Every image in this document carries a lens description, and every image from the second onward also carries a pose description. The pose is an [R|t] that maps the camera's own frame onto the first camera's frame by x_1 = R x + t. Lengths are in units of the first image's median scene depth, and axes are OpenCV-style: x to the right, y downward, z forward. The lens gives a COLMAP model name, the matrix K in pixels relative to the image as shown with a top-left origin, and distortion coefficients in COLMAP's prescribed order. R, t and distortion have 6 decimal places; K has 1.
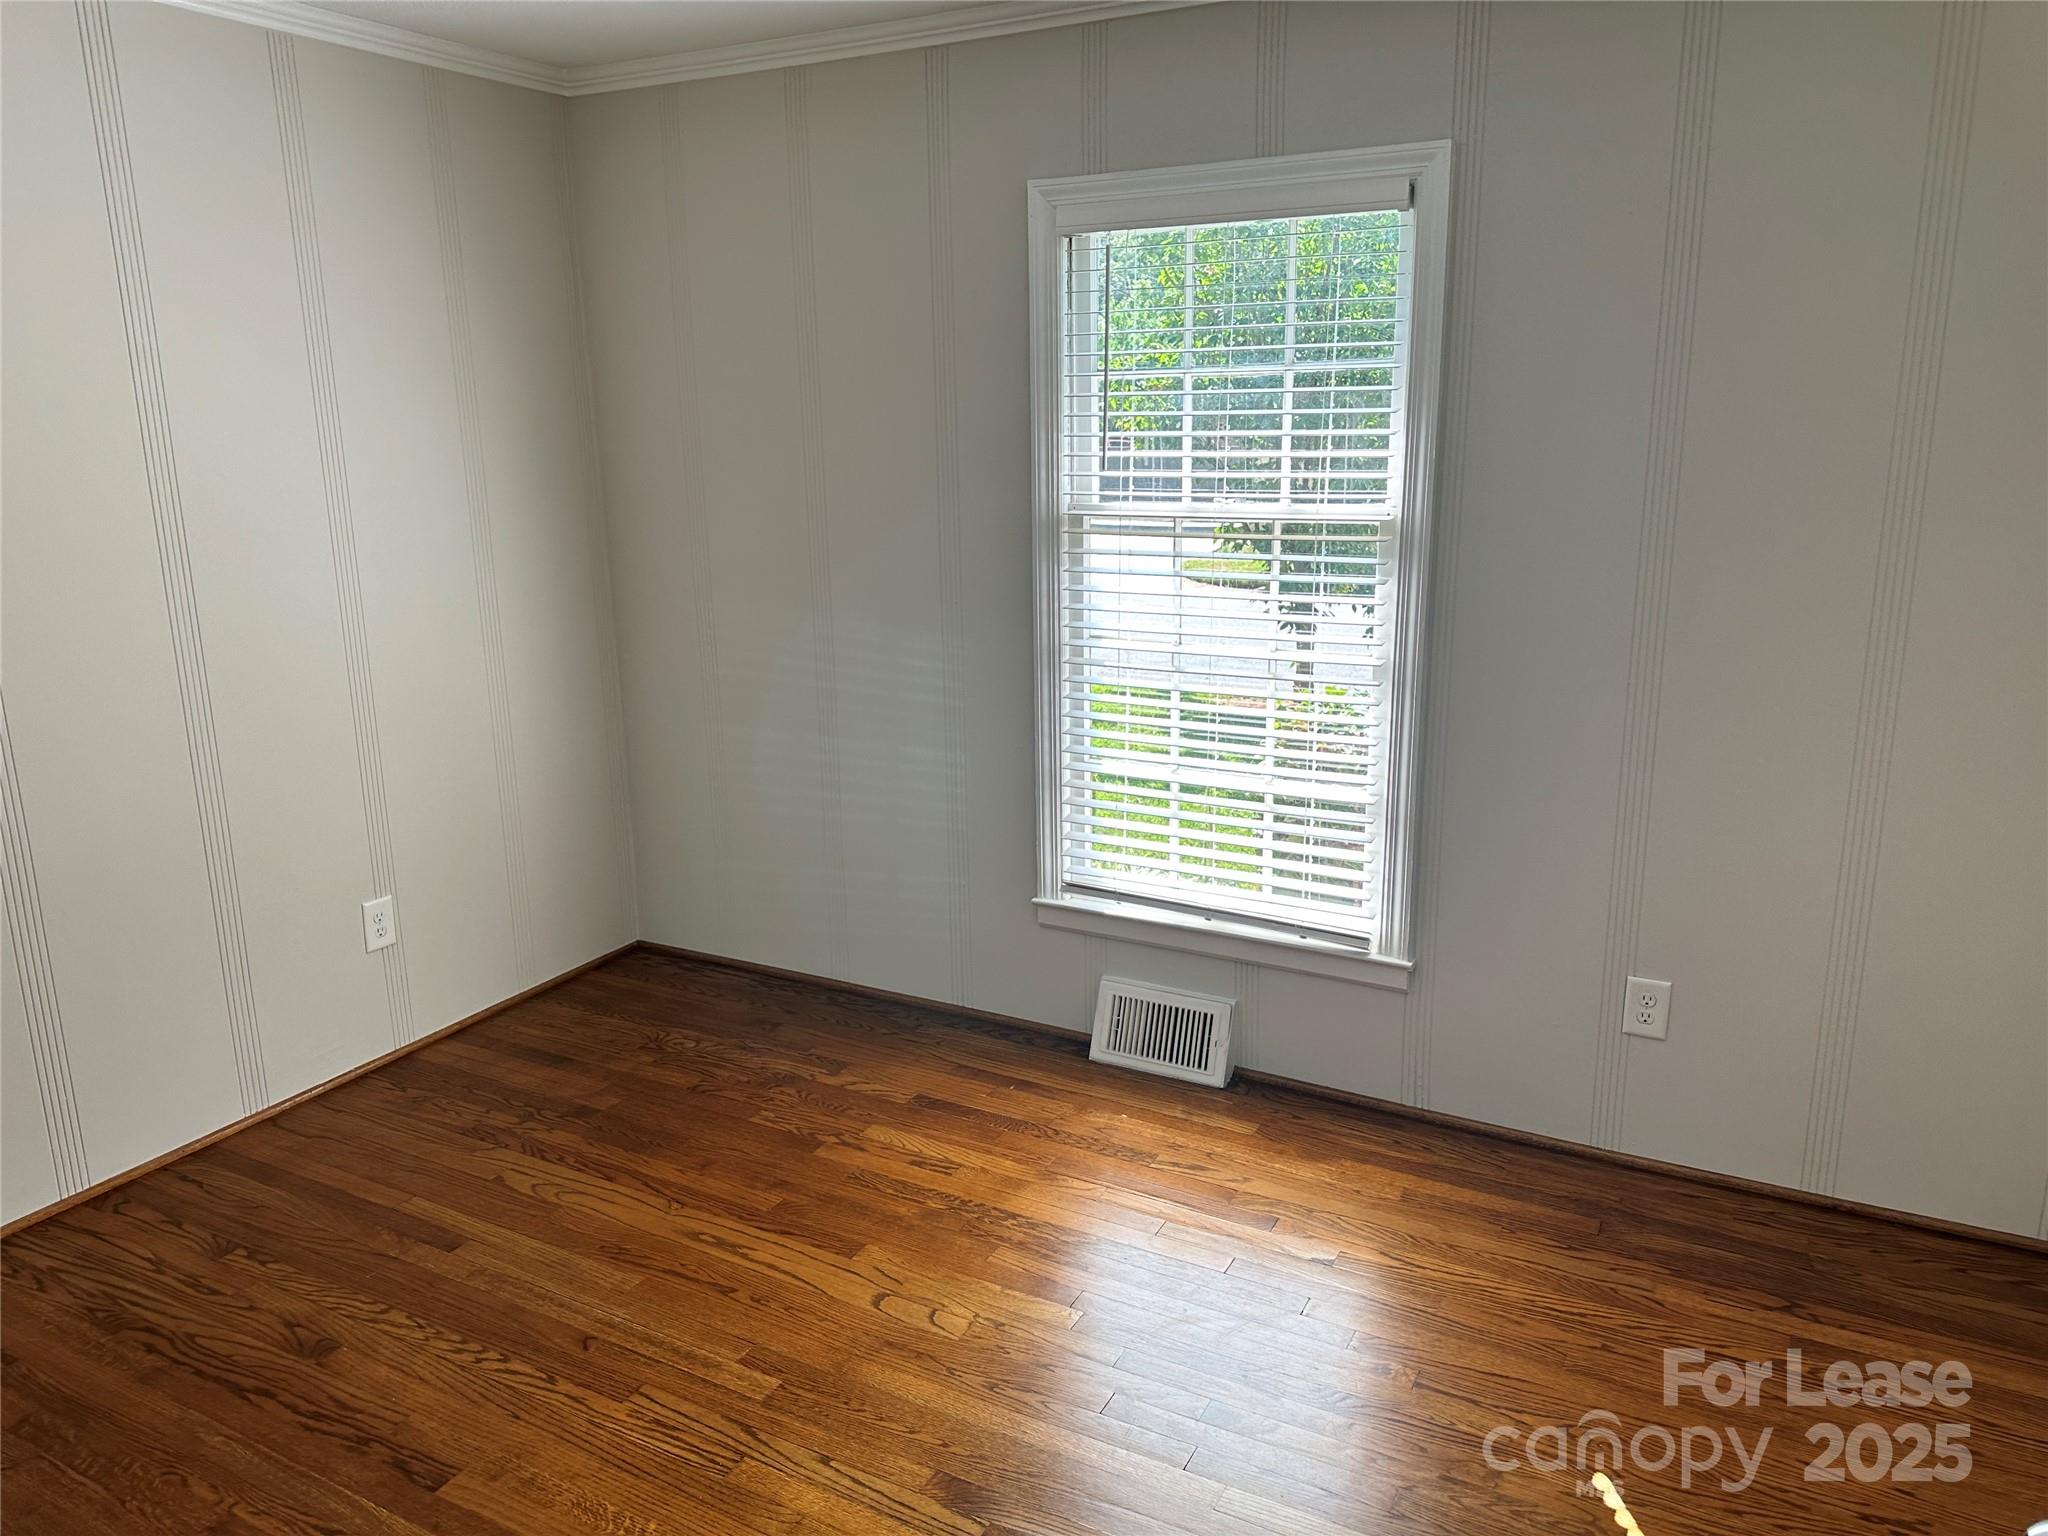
lens RADIAL K [[1421.2, 0, 1024.0], [0, 1421.2, 768.0], [0, 0, 1]] dist [0.148564, -0.226497]
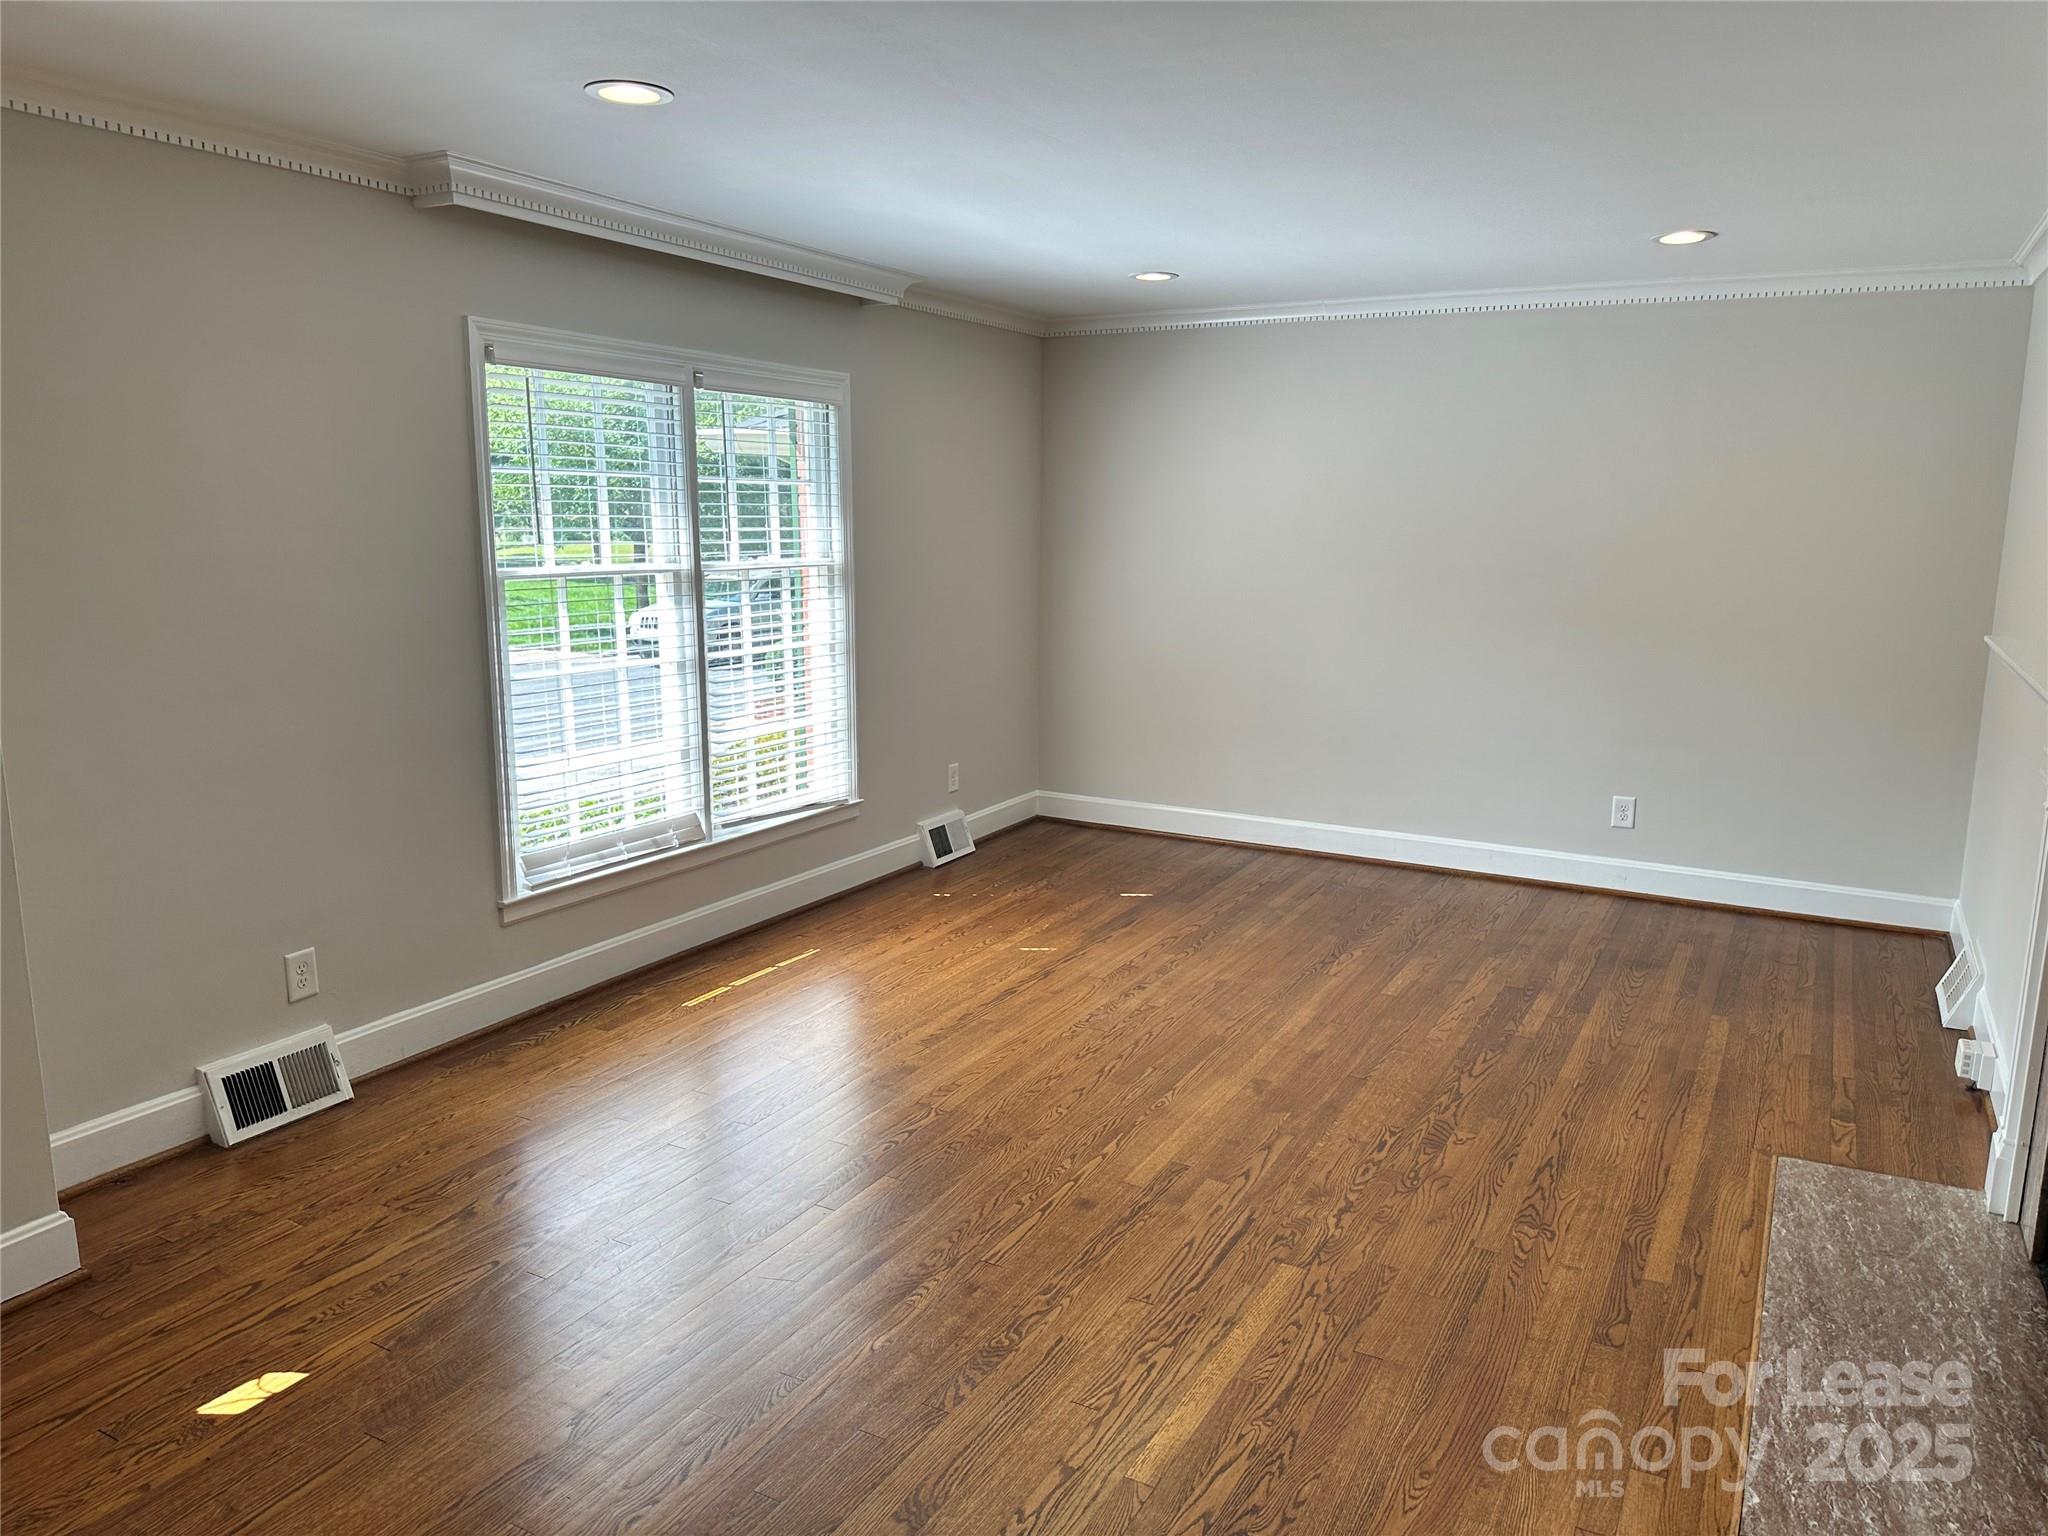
lens RADIAL K [[1421.2, 0, 1024.0], [0, 1421.2, 768.0], [0, 0, 1]] dist [0.148564, -0.226497]
pose [[0.011796, -0.171072, 0.985188, -1.517948], [0.237938, 0.957436, 0.163404, -0.152291], [-0.971209, 0.232486, 0.051998, 0.676661]]
